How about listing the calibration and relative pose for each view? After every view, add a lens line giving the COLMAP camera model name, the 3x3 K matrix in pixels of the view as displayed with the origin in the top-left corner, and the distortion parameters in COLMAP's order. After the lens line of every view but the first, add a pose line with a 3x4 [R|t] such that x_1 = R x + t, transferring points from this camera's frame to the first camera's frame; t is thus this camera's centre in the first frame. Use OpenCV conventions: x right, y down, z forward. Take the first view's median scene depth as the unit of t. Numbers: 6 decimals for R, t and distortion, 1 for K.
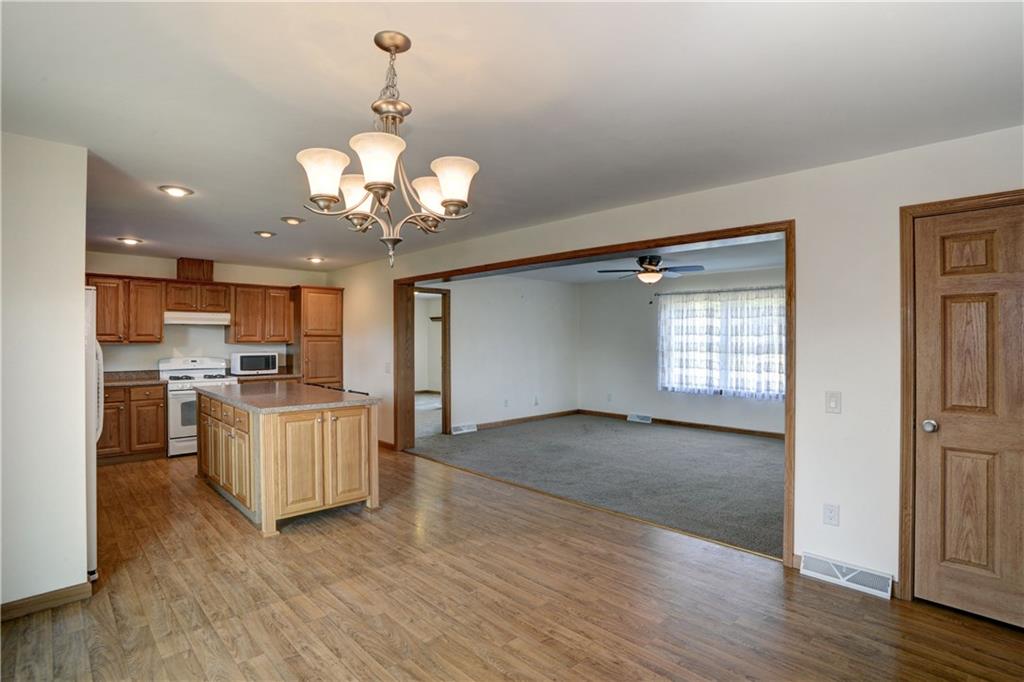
lens RADIAL K [[511.5, 0, 517.7], [0, 511.5, 344.3], [0, 0, 1]] dist [-0.080457, 0.035098]
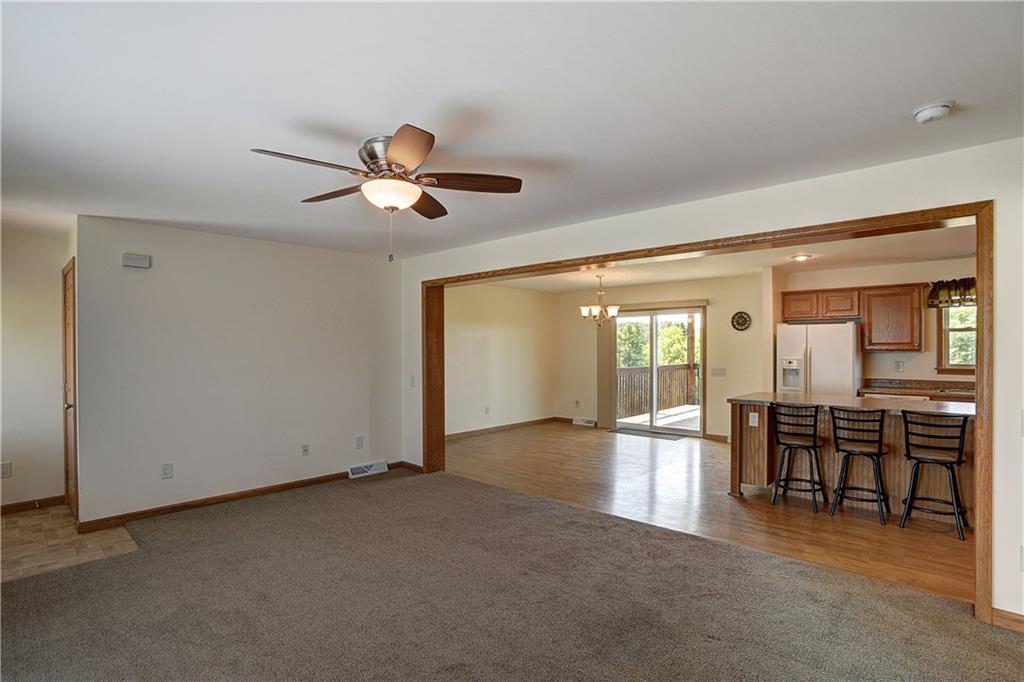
lens RADIAL K [[511.5, 0, 517.7], [0, 511.5, 344.3], [0, 0, 1]] dist [-0.080457, 0.035098]
pose [[-0.998761, -0.000550, -0.049766, 0.174599], [-0.000815, 0.999986, 0.005294, -0.015252], [0.049763, 0.005328, -0.998747, 1.378425]]
